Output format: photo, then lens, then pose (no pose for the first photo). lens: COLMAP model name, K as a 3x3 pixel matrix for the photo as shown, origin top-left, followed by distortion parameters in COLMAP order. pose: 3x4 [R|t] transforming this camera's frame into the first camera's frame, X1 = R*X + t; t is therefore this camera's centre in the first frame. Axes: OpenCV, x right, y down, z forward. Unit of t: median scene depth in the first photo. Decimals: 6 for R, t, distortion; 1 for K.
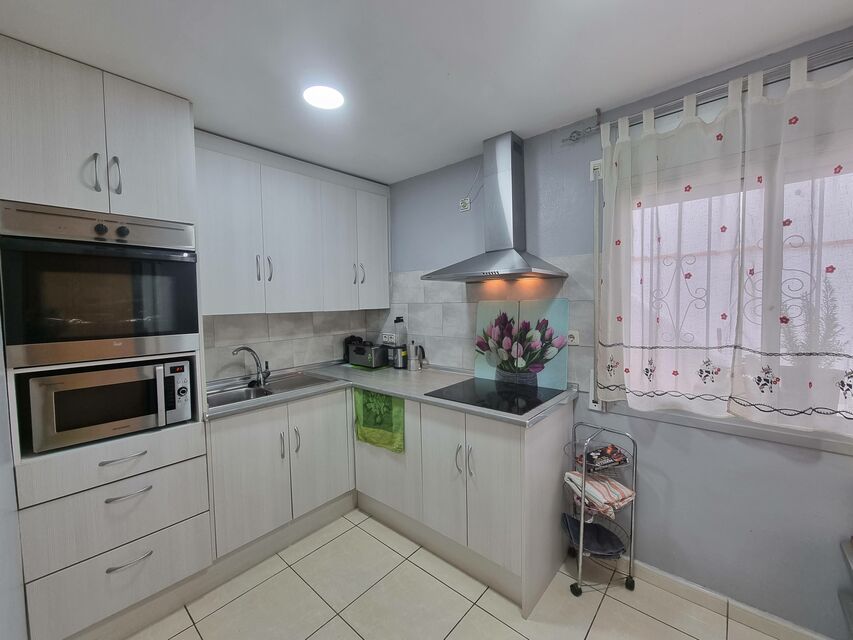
lens RADIAL K [[351.0, 0, 425.4], [0, 351.0, 316.6], [0, 0, 1]] dist [-0.003029, -0.000563]
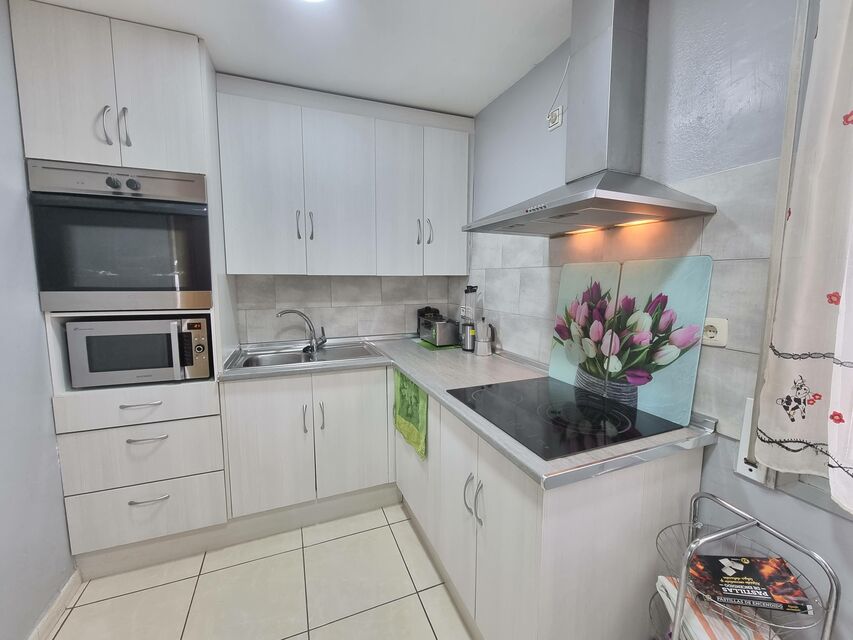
lens RADIAL K [[351.0, 0, 425.9], [0, 351.0, 316.2], [0, 0, 1]] dist [-0.003029, -0.000563]
pose [[0.892430, 0.072357, -0.445347, 0.253008], [-0.041144, 0.995995, 0.079374, 0.013291], [0.449307, -0.052513, 0.891833, 0.325830]]
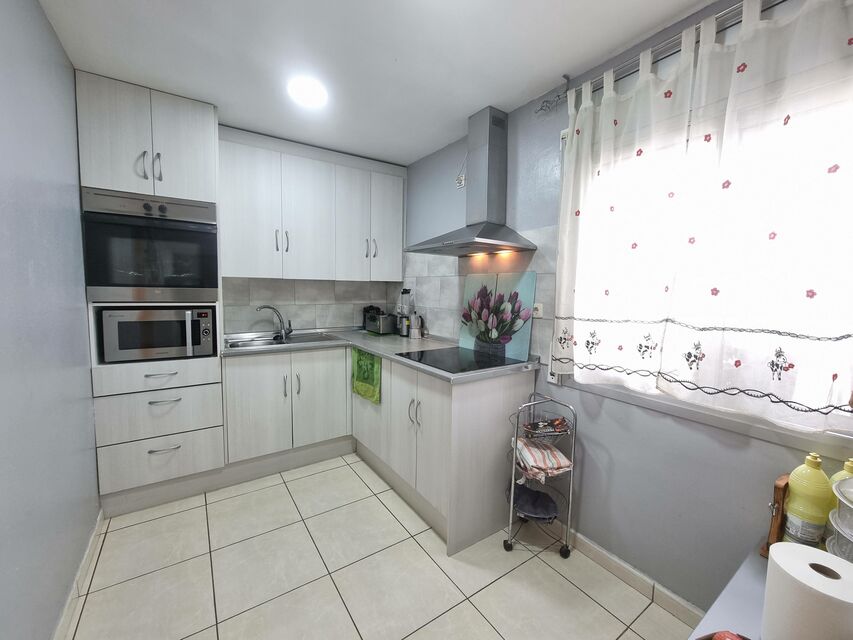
lens RADIAL K [[351.0, 0, 425.1], [0, 351.0, 316.1], [0, 0, 1]] dist [-0.003029, -0.000563]
pose [[0.967904, 0.056949, -0.244783, 0.335103], [-0.047760, 0.997919, 0.043318, 0.045796], [0.246741, -0.030237, 0.968610, -0.053783]]
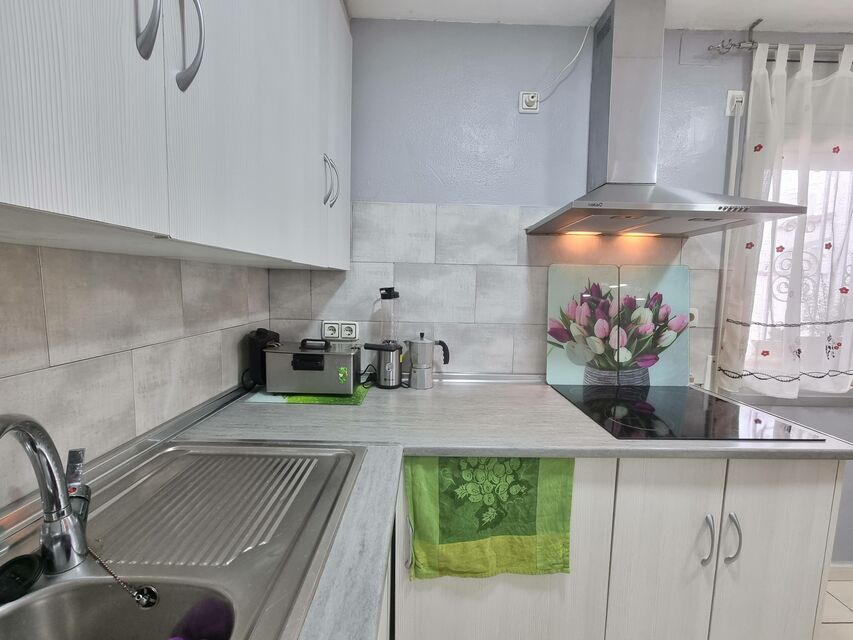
lens RADIAL K [[351.0, 0, 425.7], [0, 351.0, 316.1], [0, 0, 1]] dist [-0.003029, -0.000563]
pose [[0.741540, -0.021772, 0.670555, -0.502969], [-0.005454, 0.999245, 0.038475, 0.029659], [-0.670887, -0.032188, 0.740861, 0.773180]]
